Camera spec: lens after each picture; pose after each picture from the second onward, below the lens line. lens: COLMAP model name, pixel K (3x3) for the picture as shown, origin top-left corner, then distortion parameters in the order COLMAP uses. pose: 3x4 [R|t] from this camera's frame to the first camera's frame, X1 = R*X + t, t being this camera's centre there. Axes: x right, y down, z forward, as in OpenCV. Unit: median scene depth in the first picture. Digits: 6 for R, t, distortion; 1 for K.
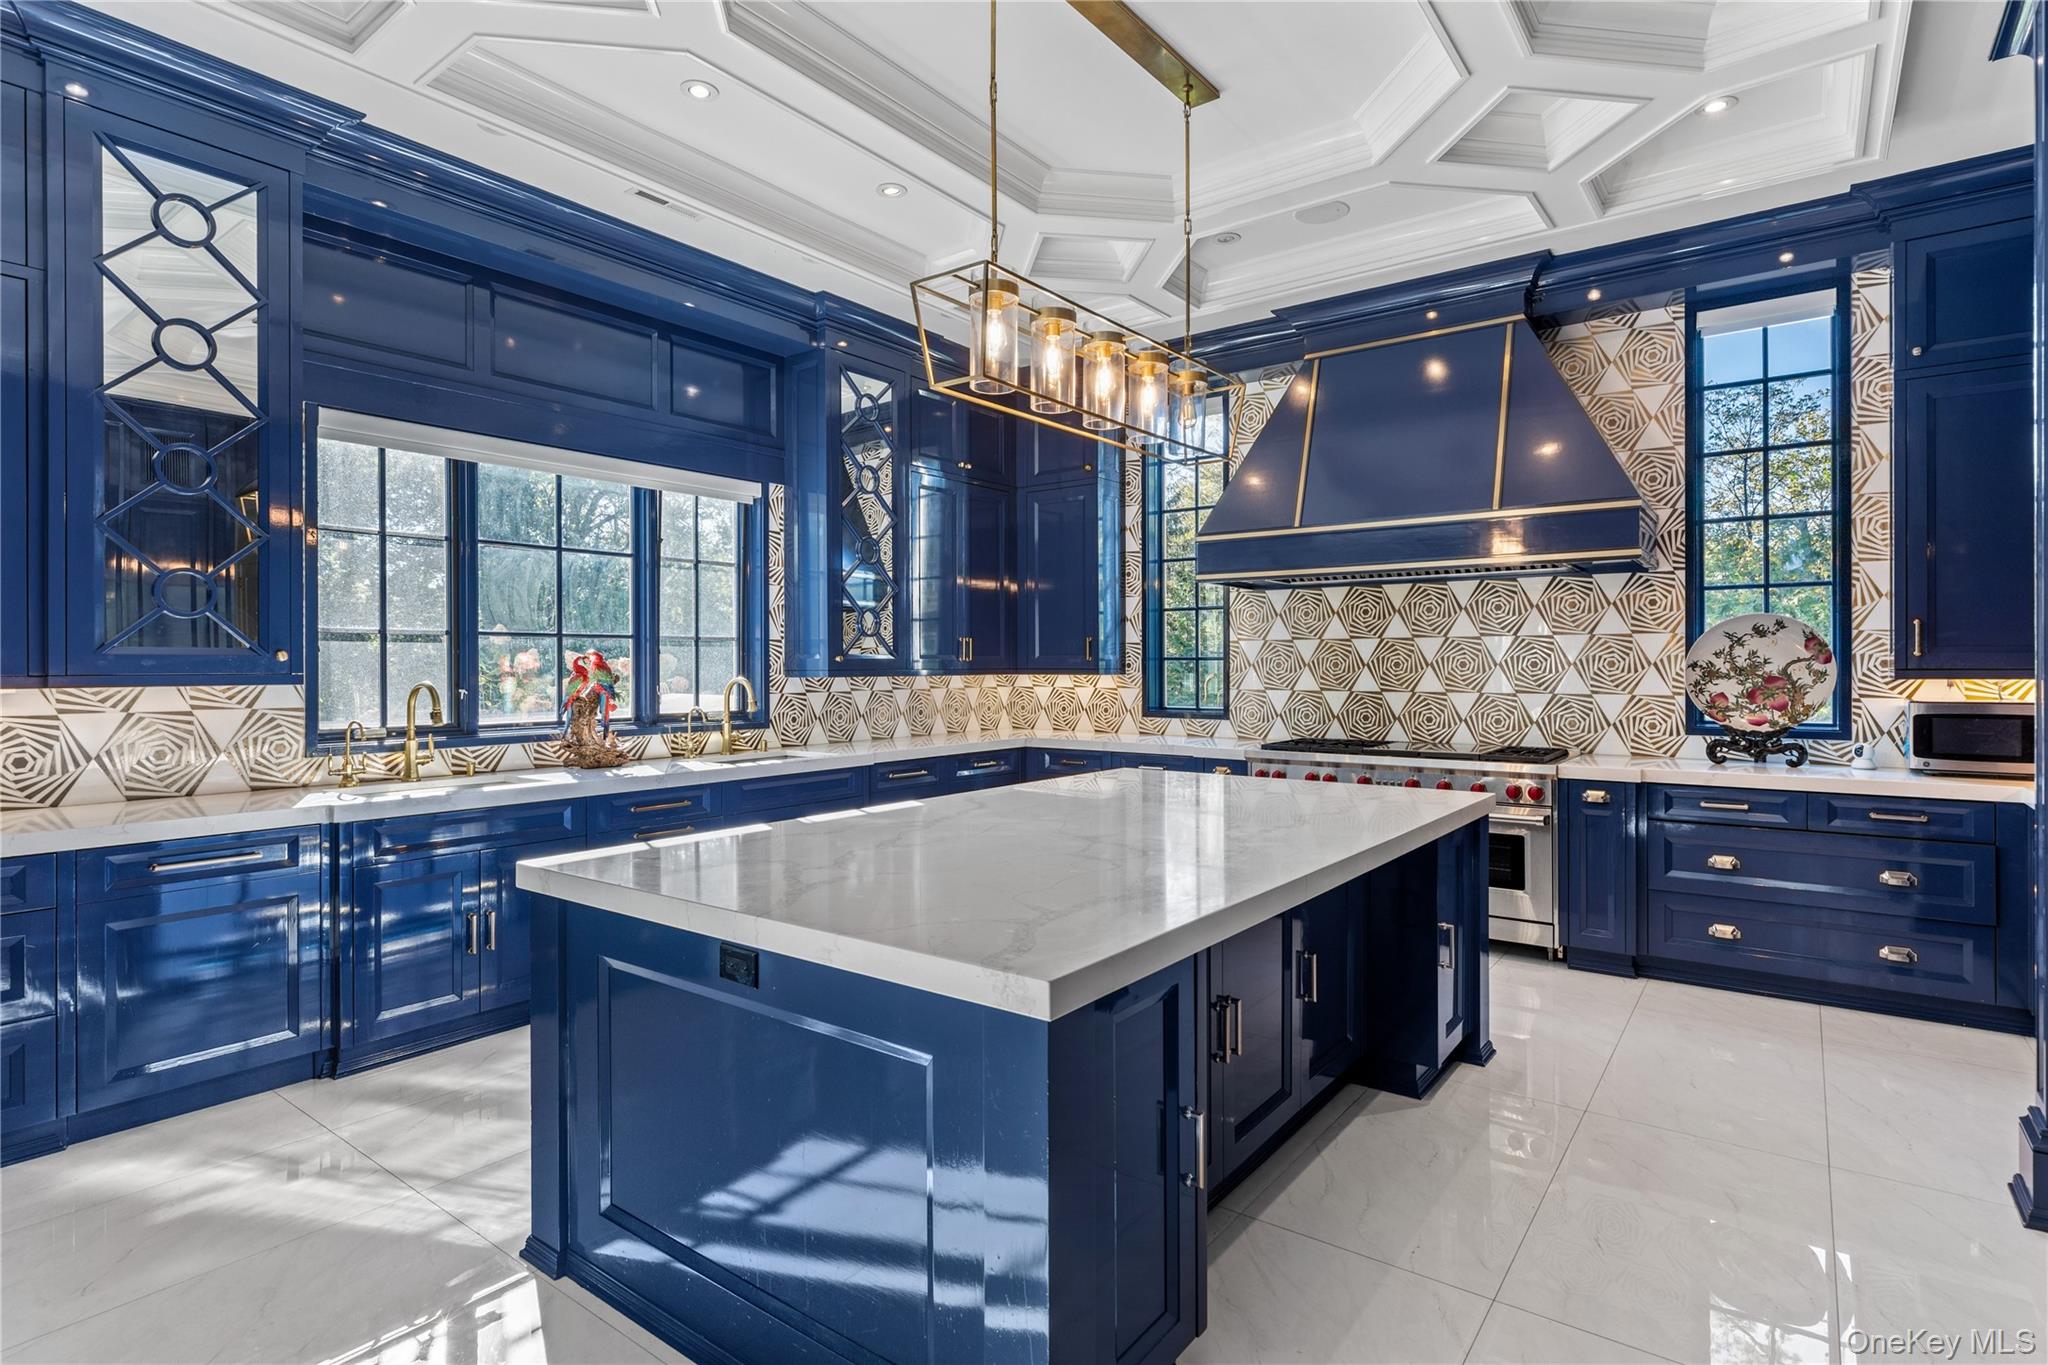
lens RADIAL K [[1045.4, 0, 1053.4], [0, 1045.4, 665.5], [0, 0, 1]] dist [0.000057, 0.000212]
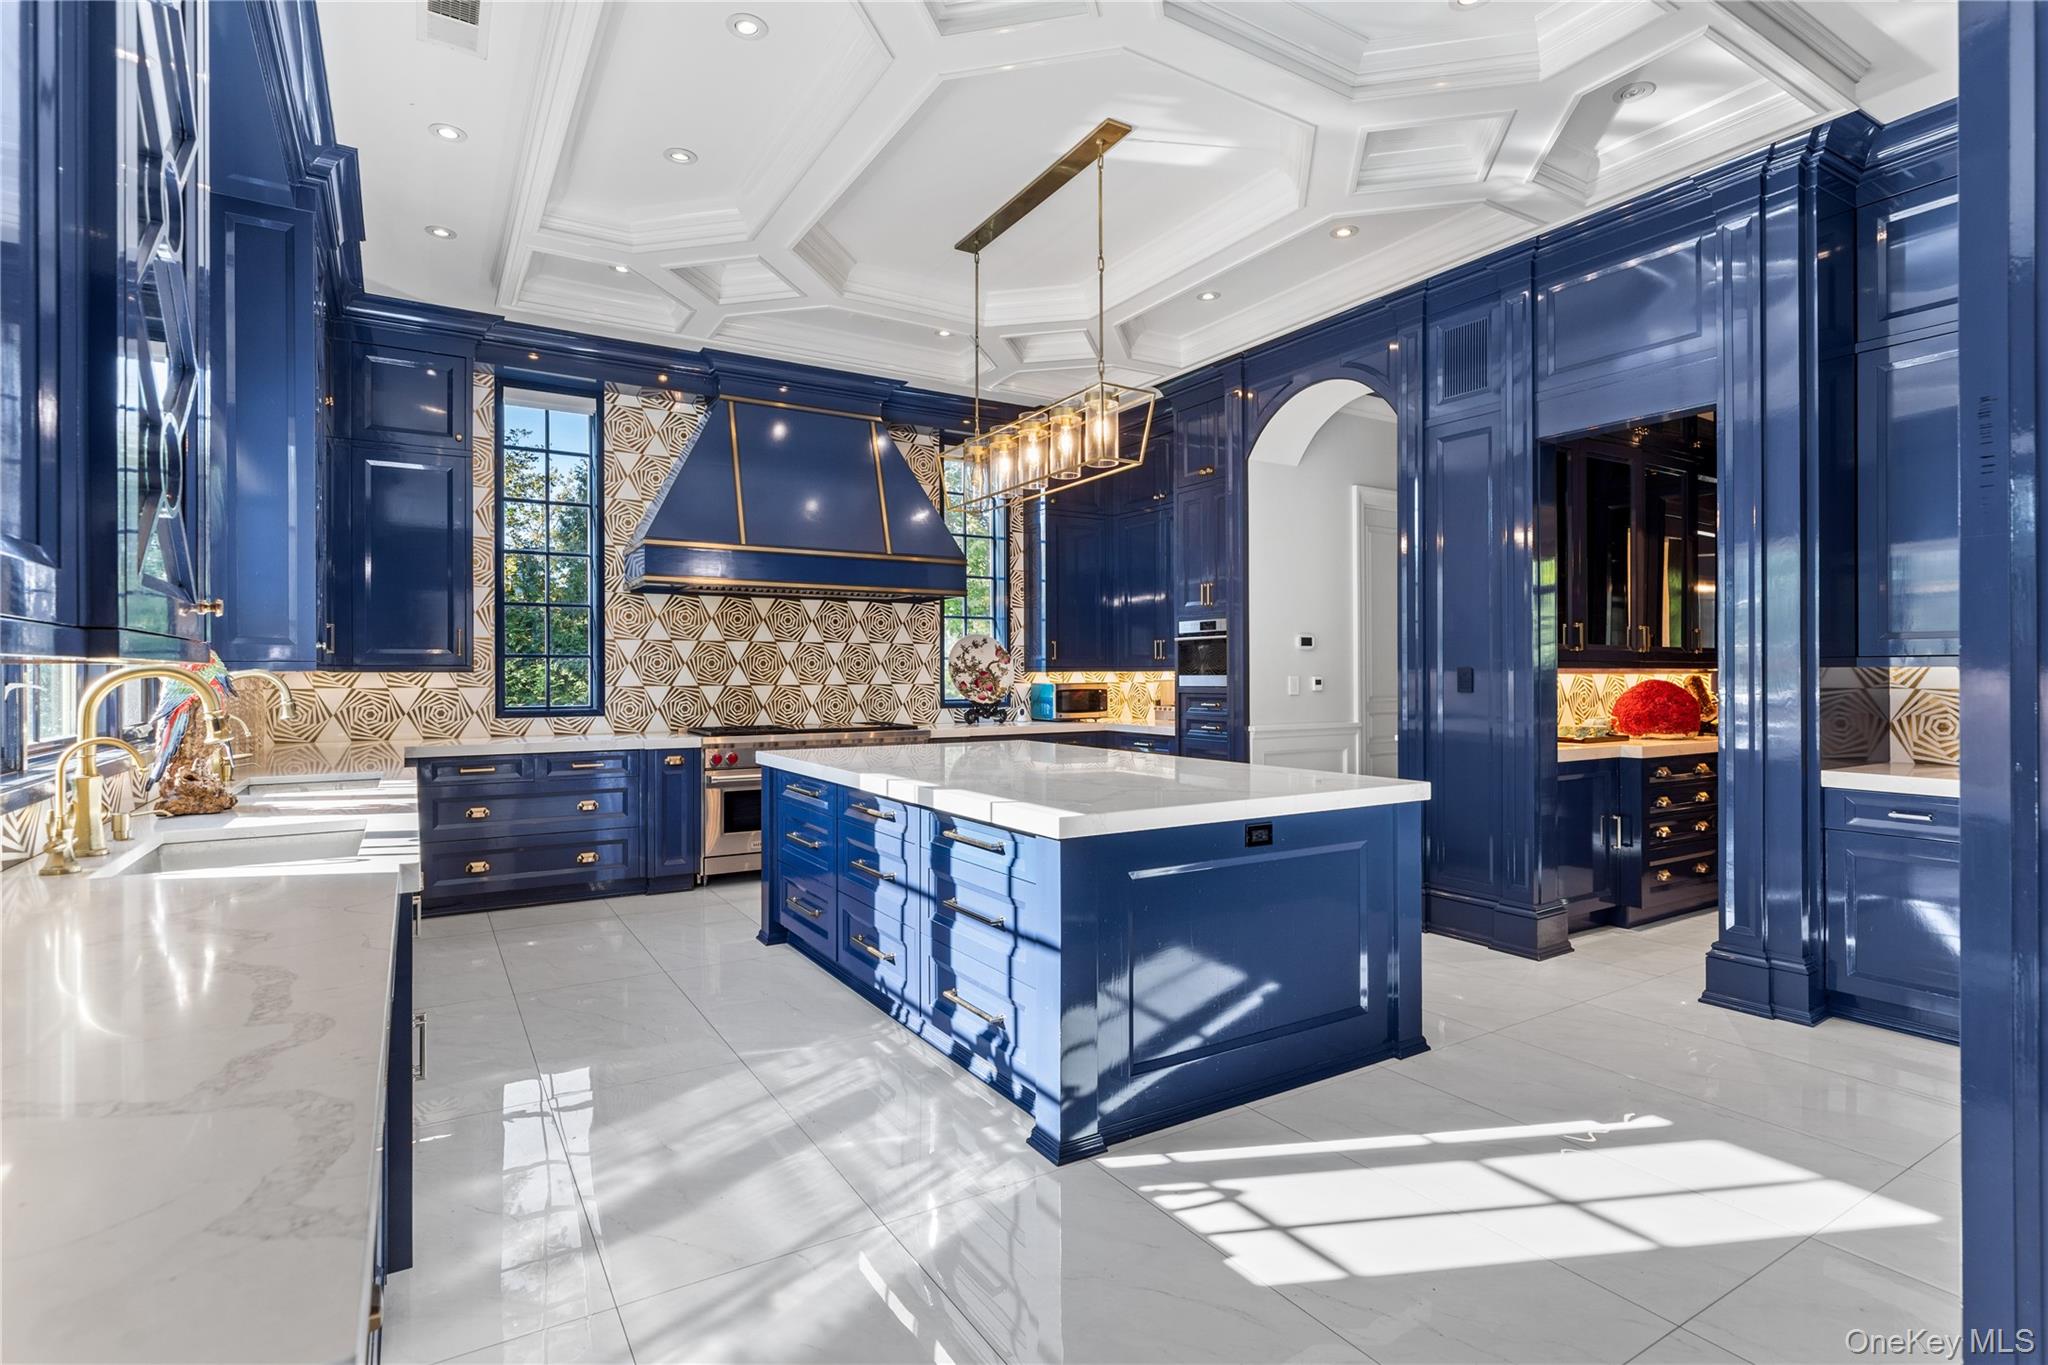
lens RADIAL K [[997.6, 0, 1024.0], [0, 997.6, 682.5], [0, 0, 1]] dist [-0.000238, -0.000052]
pose [[0.374627, -0.005436, 0.927159, -0.782519], [0.003402, 0.999984, 0.004488, 0.021243], [-0.927169, 0.001472, 0.374640, 0.327351]]
